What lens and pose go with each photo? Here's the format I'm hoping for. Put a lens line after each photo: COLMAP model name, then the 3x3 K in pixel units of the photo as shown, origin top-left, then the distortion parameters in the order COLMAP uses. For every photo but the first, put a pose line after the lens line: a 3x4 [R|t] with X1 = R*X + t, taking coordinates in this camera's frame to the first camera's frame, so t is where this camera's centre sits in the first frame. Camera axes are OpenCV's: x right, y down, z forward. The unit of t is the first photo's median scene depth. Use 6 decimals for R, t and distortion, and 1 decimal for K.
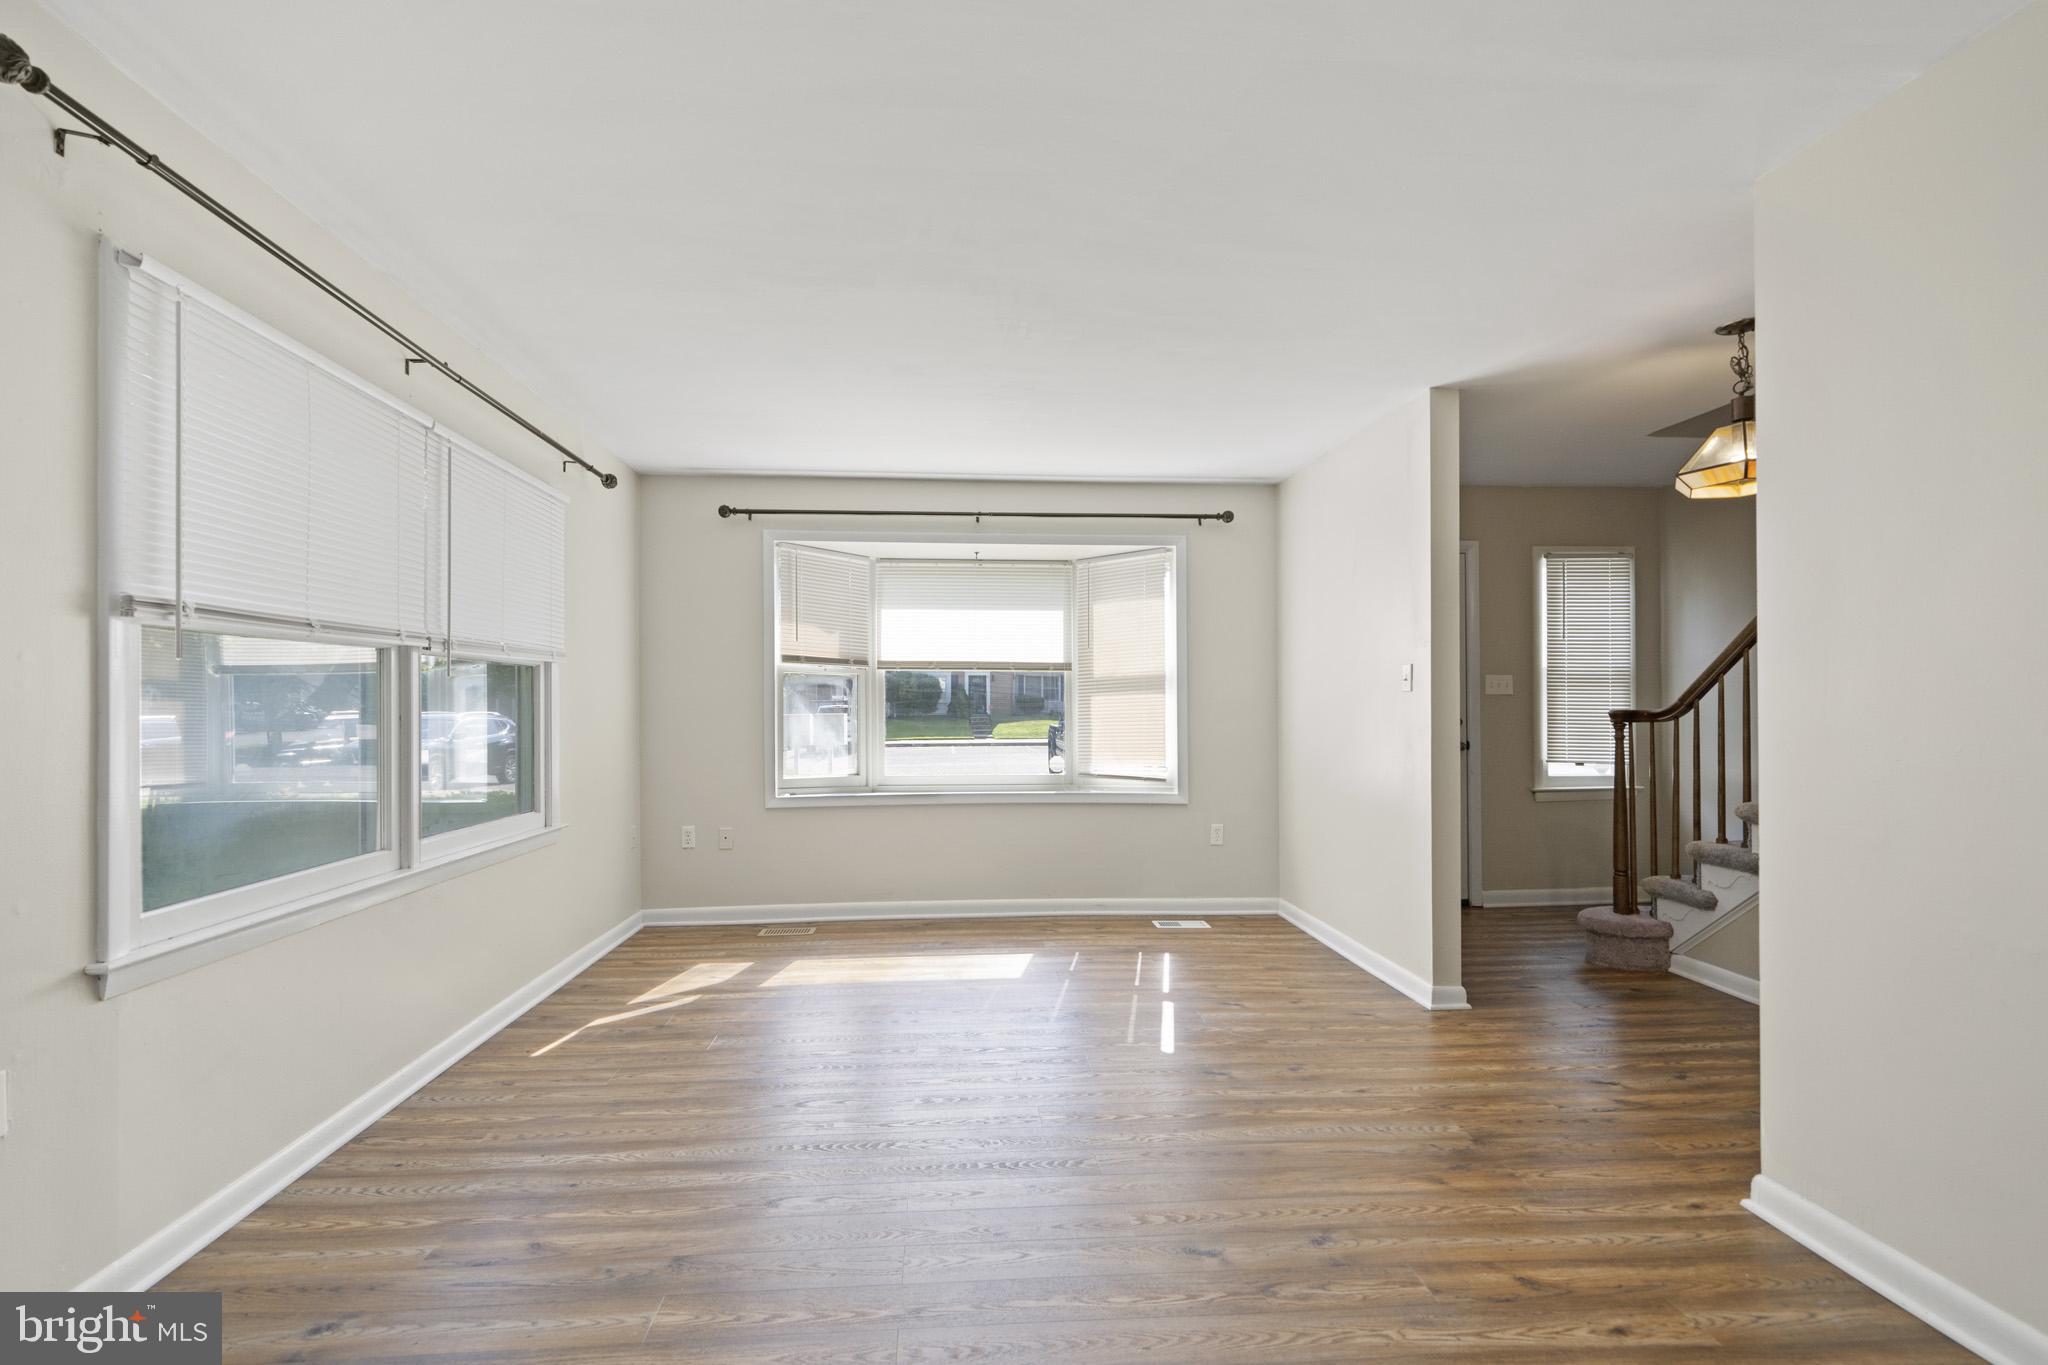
lens RADIAL K [[835.4, 0, 1010.5], [0, 835.4, 684.1], [0, 0, 1]] dist [-0.002749, -0.000942]
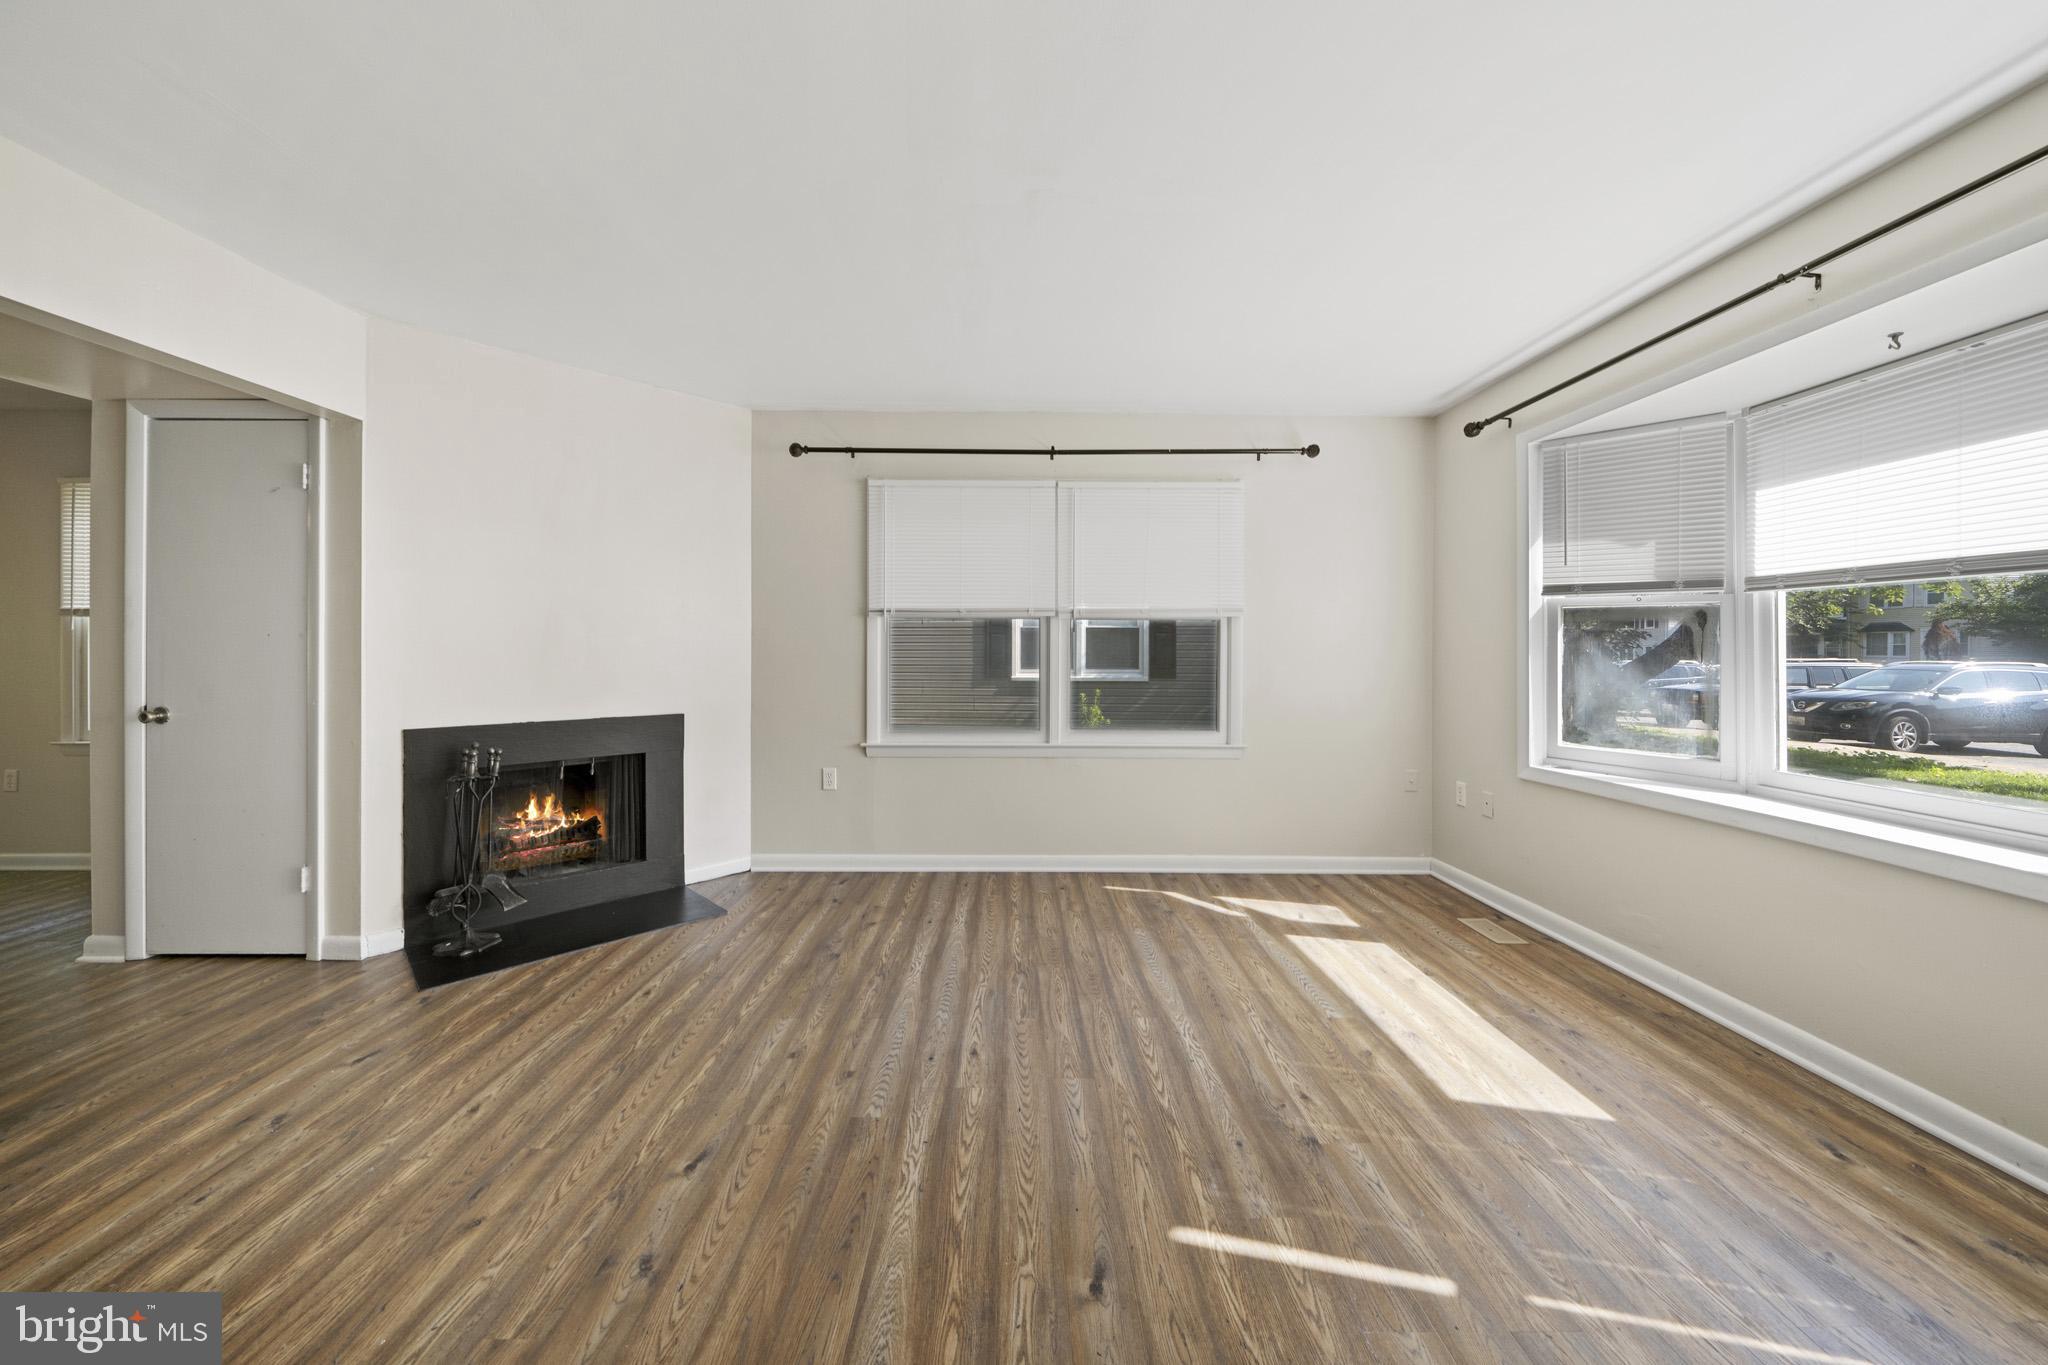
lens RADIAL K [[706.7, 0, 1012.0], [0, 706.7, 651.7], [0, 0, 1]] dist [-0.001595, -0.000223]
pose [[-0.048663, 0.000668, -0.998815, 0.644616], [0.023901, 0.999714, -0.000496, 0.023379], [0.998529, -0.023897, -0.048665, 0.849100]]
